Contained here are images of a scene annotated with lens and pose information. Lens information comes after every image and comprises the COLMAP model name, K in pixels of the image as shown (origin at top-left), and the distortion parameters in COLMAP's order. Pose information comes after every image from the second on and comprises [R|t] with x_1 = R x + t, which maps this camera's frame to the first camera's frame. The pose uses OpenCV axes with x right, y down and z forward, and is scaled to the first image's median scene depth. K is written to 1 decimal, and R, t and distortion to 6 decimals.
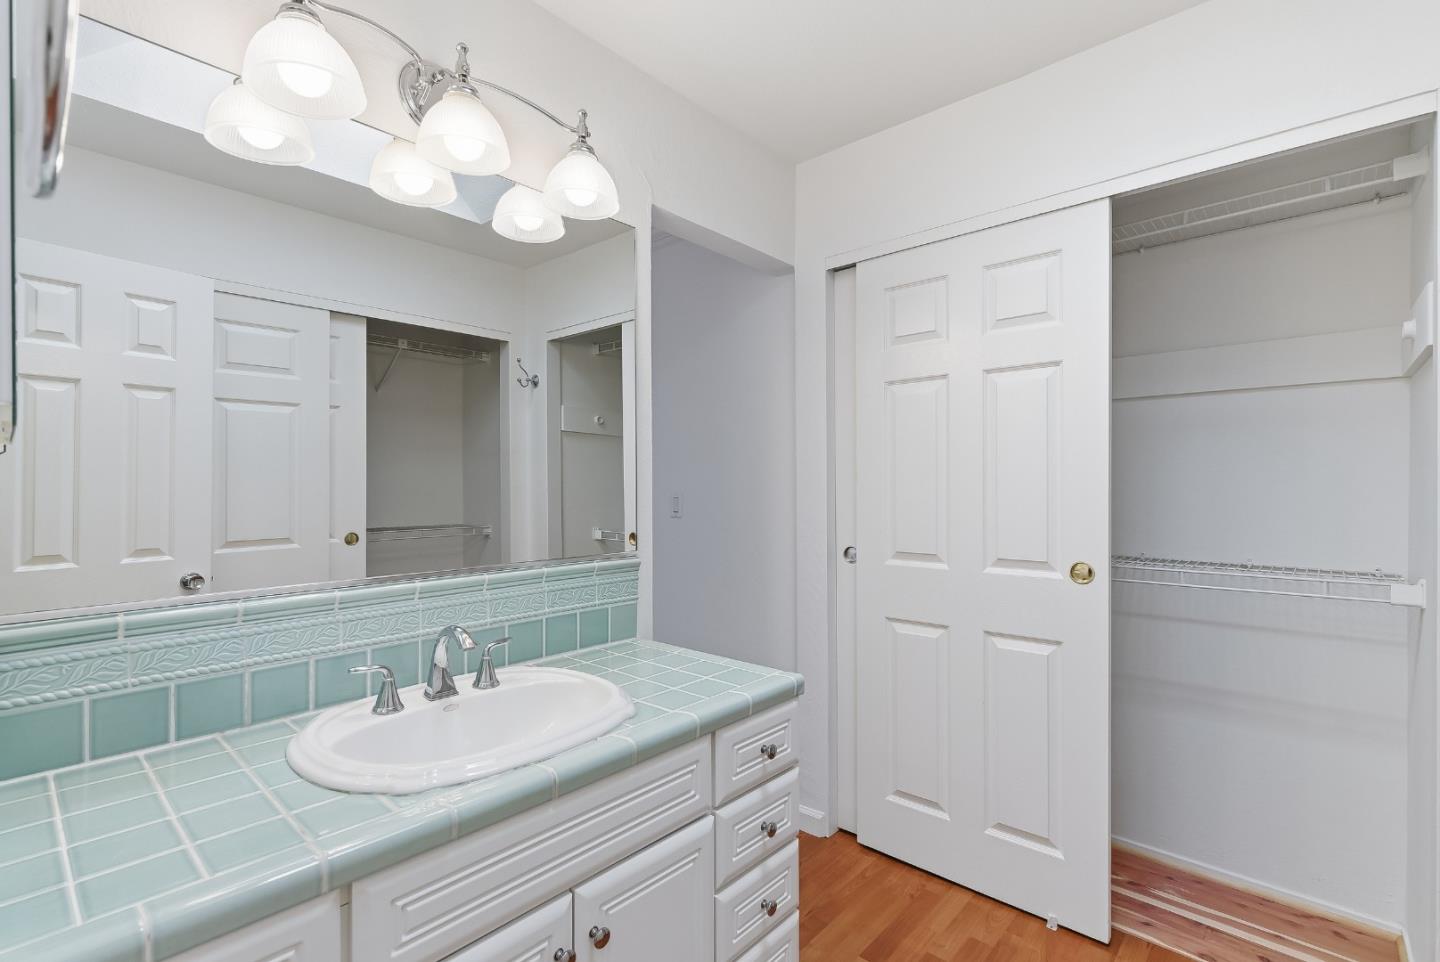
lens RADIAL K [[662.2, 0, 715.7], [0, 662.2, 482.0], [0, 0, 1]] dist [-0.001799, 0.000318]
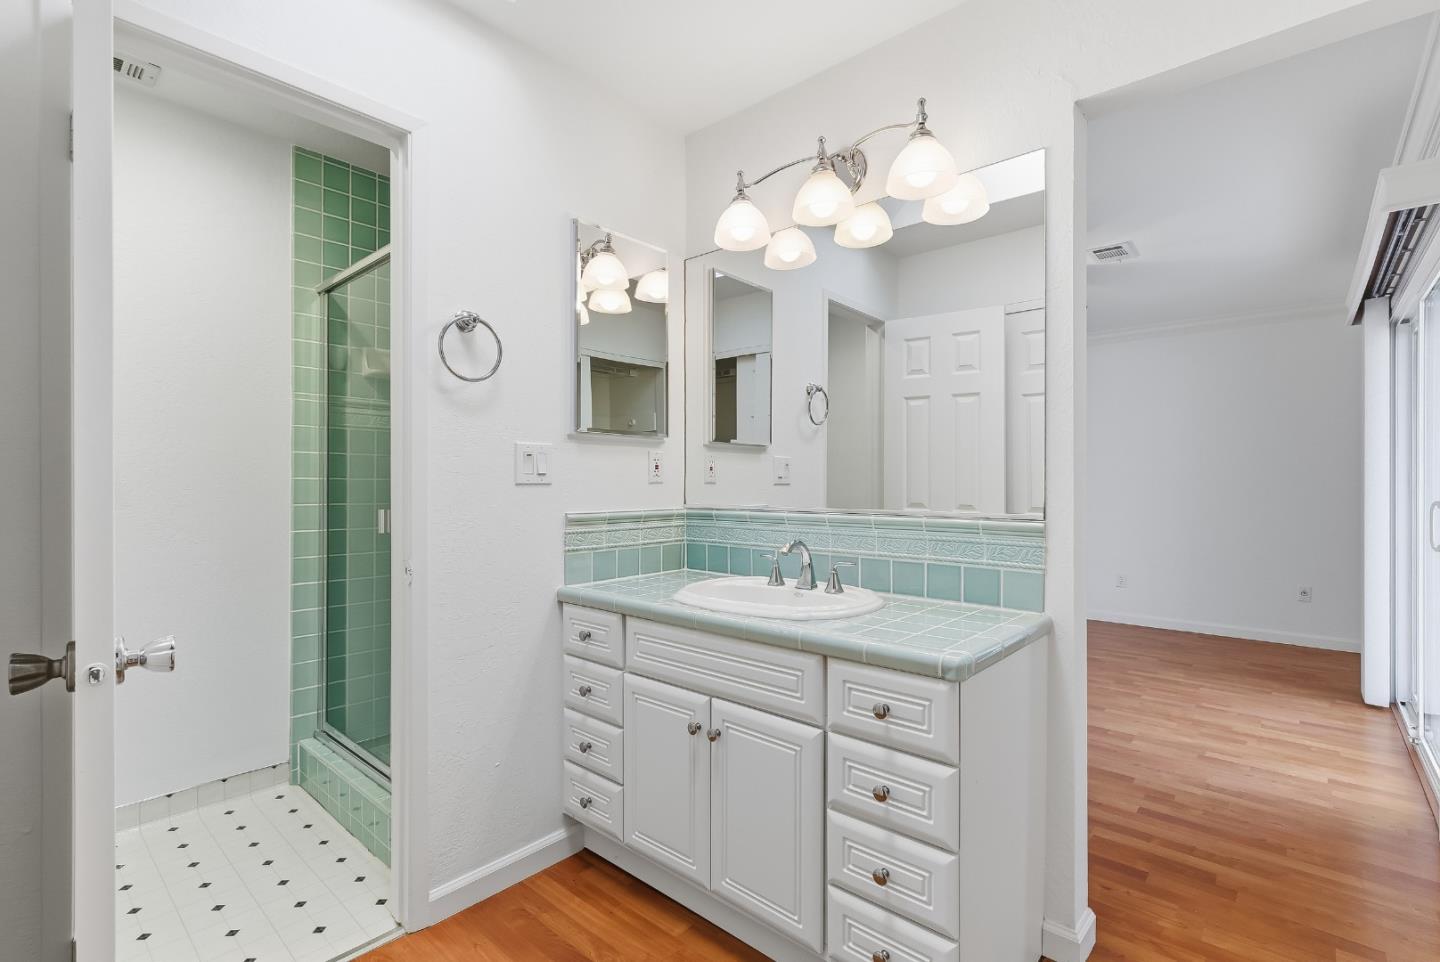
lens RADIAL K [[662.2, 0, 715.7], [0, 662.2, 482.0], [0, 0, 1]] dist [-0.001799, 0.000318]
pose [[0.014296, 0.005076, -0.999885, 1.021282], [0.002922, 0.999983, 0.005119, 0.071078], [0.999894, -0.002995, 0.014281, 0.738877]]
